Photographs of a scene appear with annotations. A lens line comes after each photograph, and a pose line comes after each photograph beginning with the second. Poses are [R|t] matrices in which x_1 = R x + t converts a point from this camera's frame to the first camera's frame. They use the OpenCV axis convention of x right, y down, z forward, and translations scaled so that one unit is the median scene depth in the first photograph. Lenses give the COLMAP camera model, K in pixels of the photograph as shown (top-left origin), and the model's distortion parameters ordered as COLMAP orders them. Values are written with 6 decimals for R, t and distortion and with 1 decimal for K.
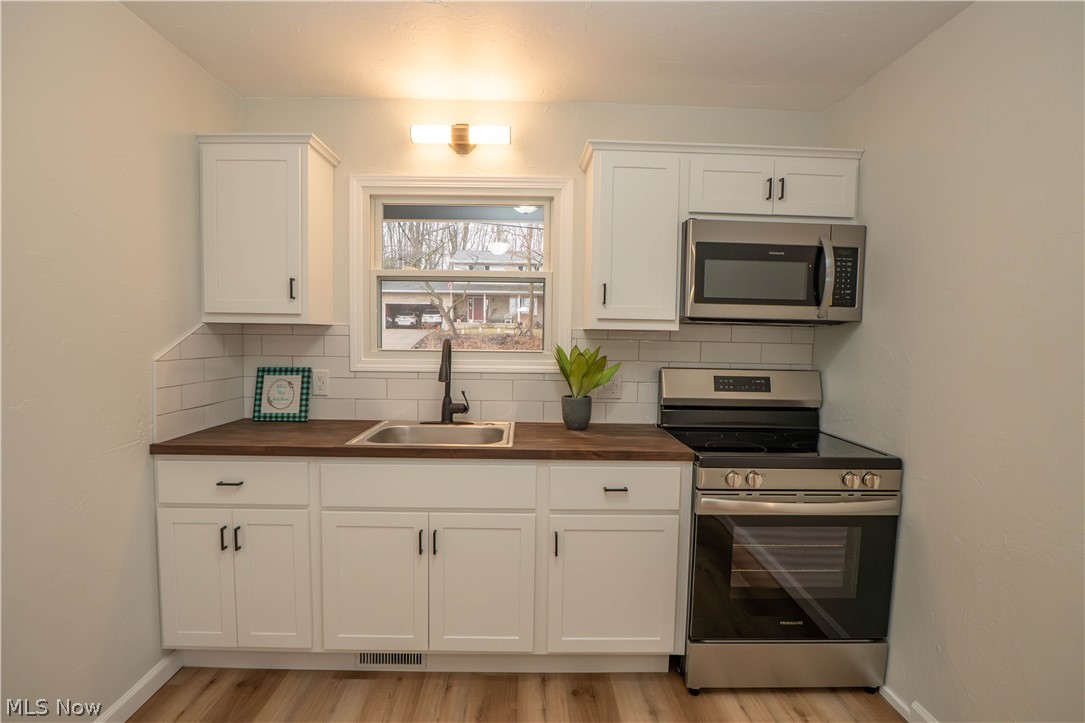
lens RADIAL K [[536.4, 0, 539.6], [0, 536.4, 367.8], [0, 0, 1]] dist [-0.028259, 0.000567]
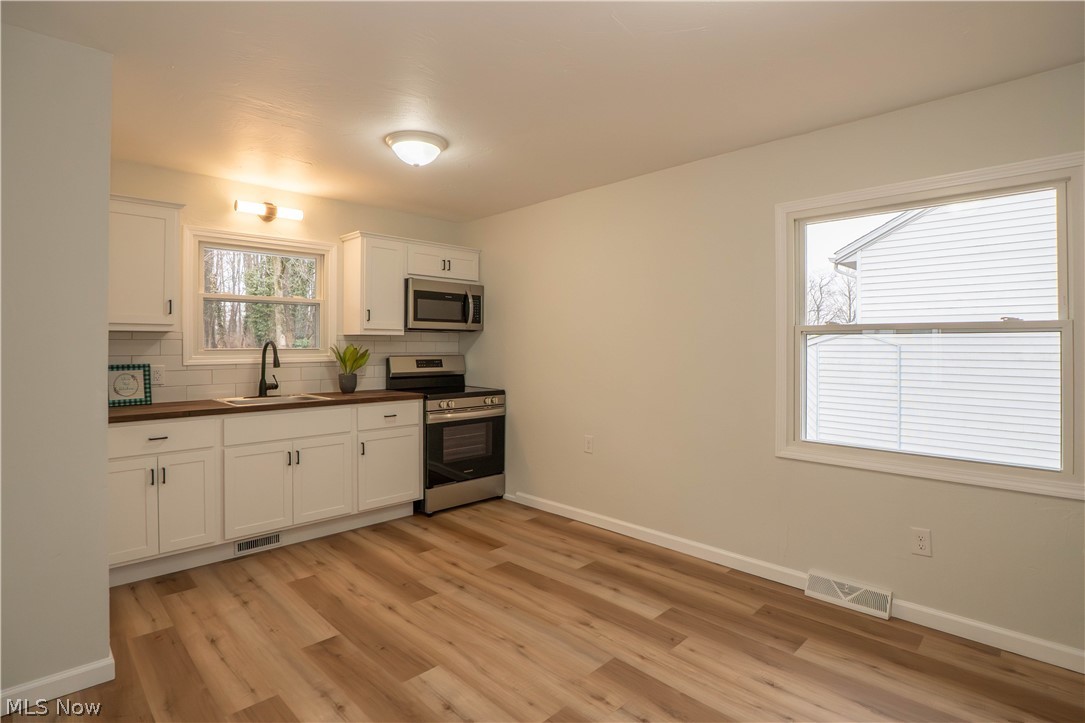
lens RADIAL K [[560.9, 0, 510.8], [0, 560.9, 378.8], [0, 0, 1]] dist [-0.026058, -0.000052]
pose [[0.758084, -0.052475, 0.650043, -0.745482], [0.051426, 0.998464, 0.020628, 0.062608], [-0.650127, 0.017792, 0.759618, -0.741570]]
